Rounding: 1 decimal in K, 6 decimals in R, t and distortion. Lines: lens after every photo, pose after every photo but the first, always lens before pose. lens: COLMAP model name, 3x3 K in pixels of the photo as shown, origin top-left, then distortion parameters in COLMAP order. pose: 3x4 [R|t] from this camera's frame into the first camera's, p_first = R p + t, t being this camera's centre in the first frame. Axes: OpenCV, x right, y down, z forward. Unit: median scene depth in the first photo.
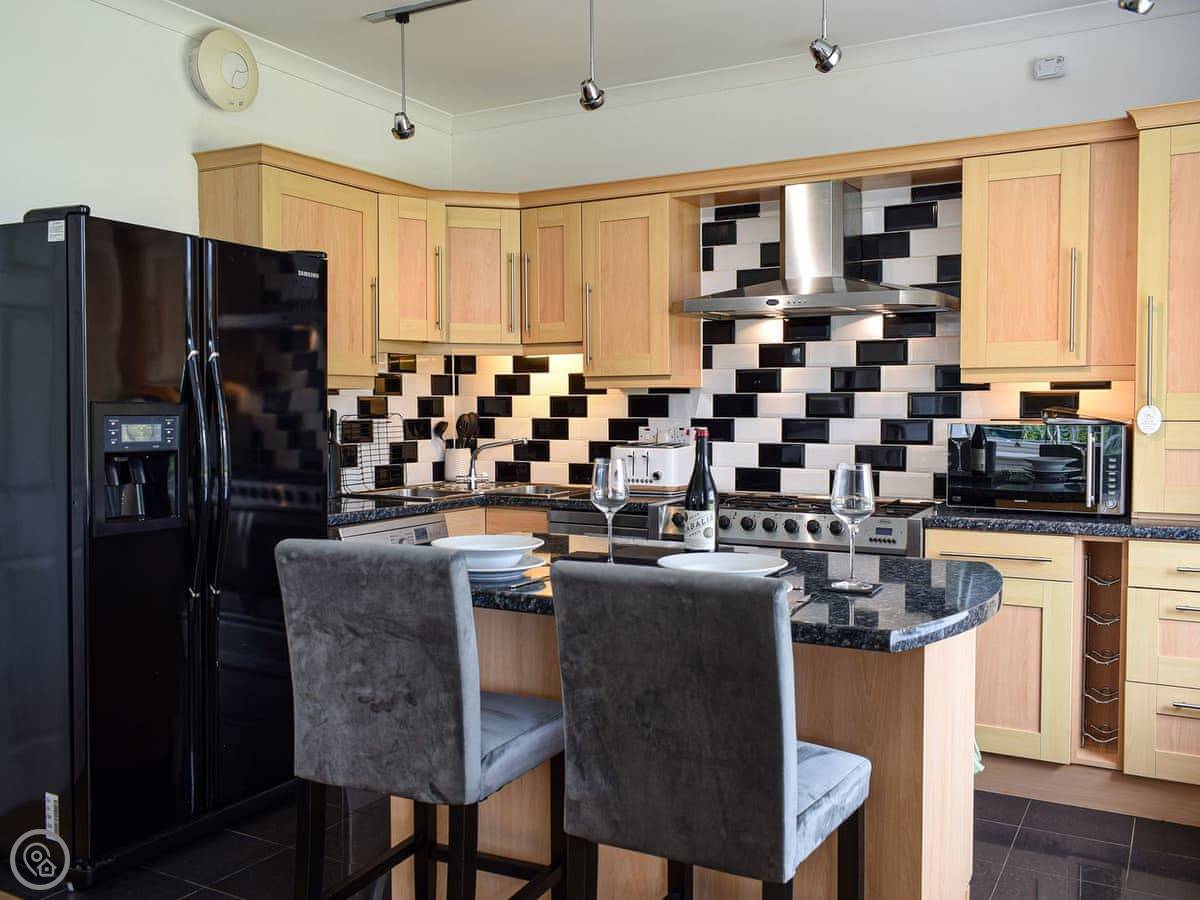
lens RADIAL K [[1043.3, 0, 600.0], [0, 1043.3, 450.0], [0, 0, 1]] dist [-0.010732, -0.003777]
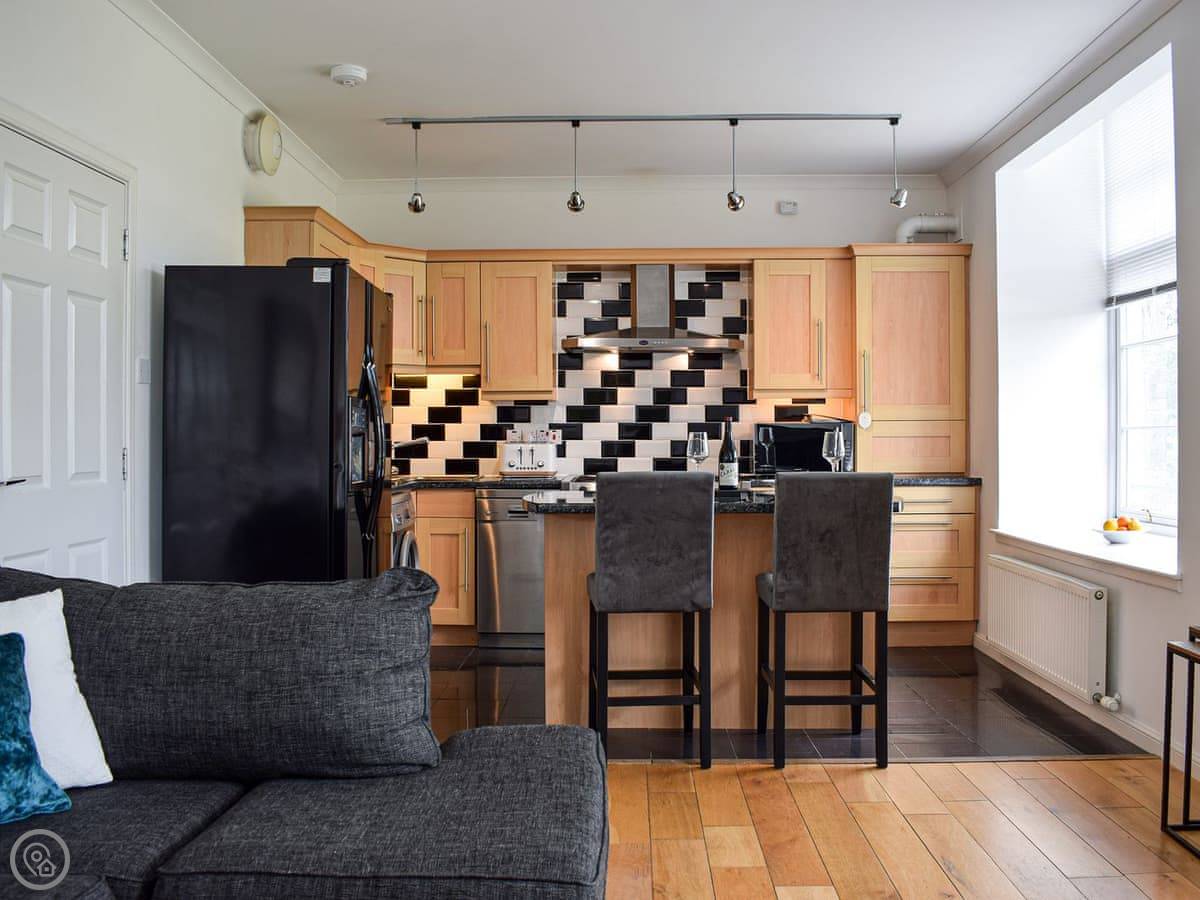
lens RADIAL K [[1045.7, 0, 600.0], [0, 1045.7, 450.0], [0, 0, 1]] dist [-0.082628, 0.004787]
pose [[0.882258, -0.006038, 0.470728, -0.518927], [0.020815, 0.999440, -0.026192, 0.043622], [-0.470306, 0.032906, 0.881890, -0.250671]]
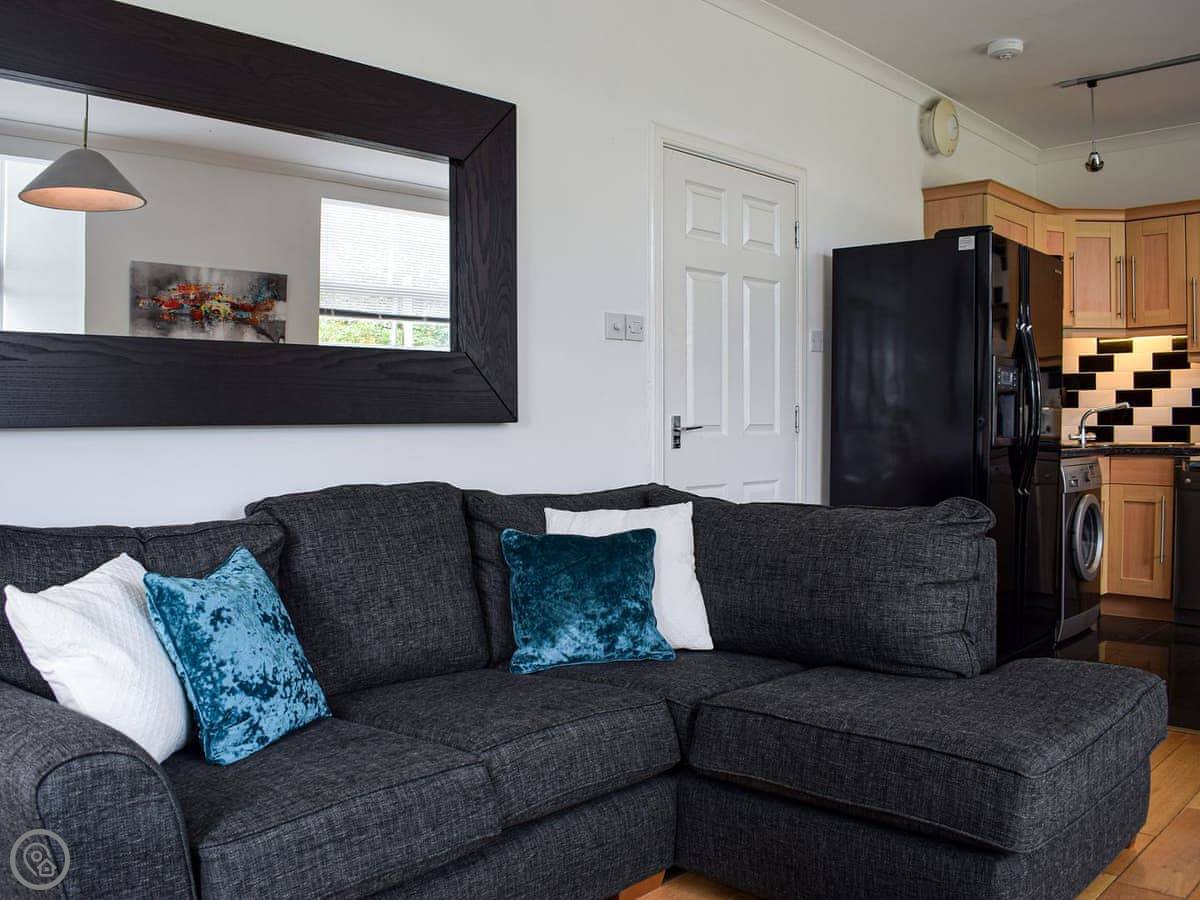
lens RADIAL K [[1028.3, 0, 600.0], [0, 1028.3, 450.0], [0, 0, 1]] dist [-0.080639, 0.001495]
pose [[0.969703, 0.000250, -0.244285, -0.412603], [-0.004704, 0.999833, -0.017649, 0.072210], [0.244240, 0.018264, 0.969543, -0.336749]]
